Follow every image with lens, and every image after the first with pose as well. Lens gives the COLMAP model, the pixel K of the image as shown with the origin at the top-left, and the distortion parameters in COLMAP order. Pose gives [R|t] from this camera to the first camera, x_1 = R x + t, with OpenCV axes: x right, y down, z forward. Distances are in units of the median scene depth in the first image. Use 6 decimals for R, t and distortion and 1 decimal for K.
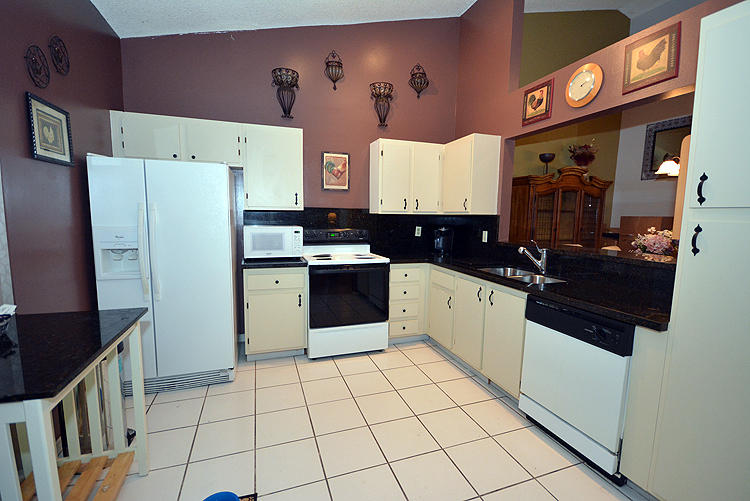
lens RADIAL K [[330.2, 0, 376.1], [0, 330.2, 254.3], [0, 0, 1]] dist [0.002398, -0.006829]
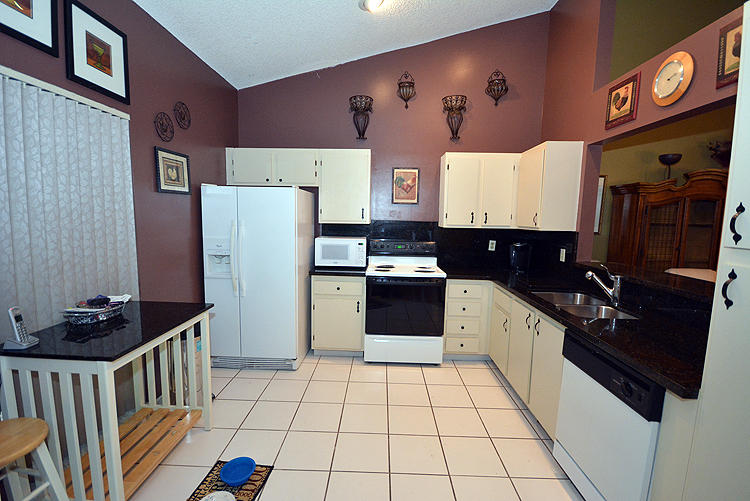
lens RADIAL K [[330.2, 0, 376.3], [0, 330.2, 254.1], [0, 0, 1]] dist [0.002398, -0.006829]
pose [[0.933387, 0.044917, -0.356050, 0.207051], [-0.048065, 0.998844, 0.000003, -0.037502], [0.355638, 0.017111, 0.934467, -0.004608]]
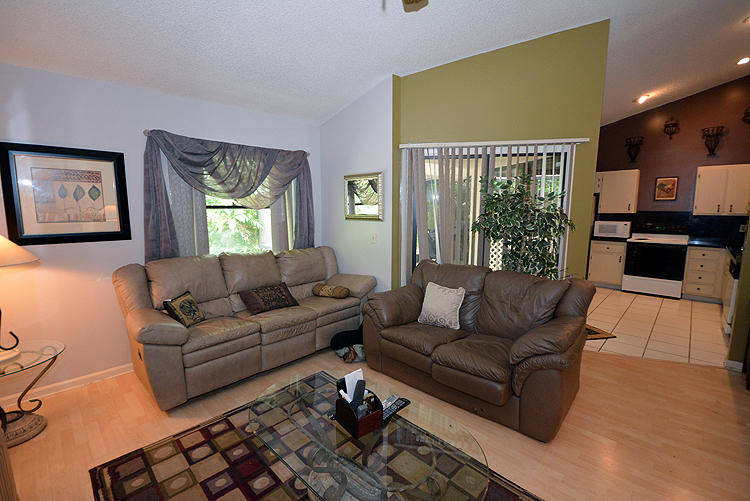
lens RADIAL K [[330.2, 0, 371.6], [0, 330.2, 254.2], [0, 0, 1]] dist [0.002398, -0.006829]
pose [[0.422724, 0.106088, -0.900028, 0.904925], [-0.097652, 0.992675, 0.071144, 0.113551], [0.900982, 0.057815, 0.429987, -1.175338]]
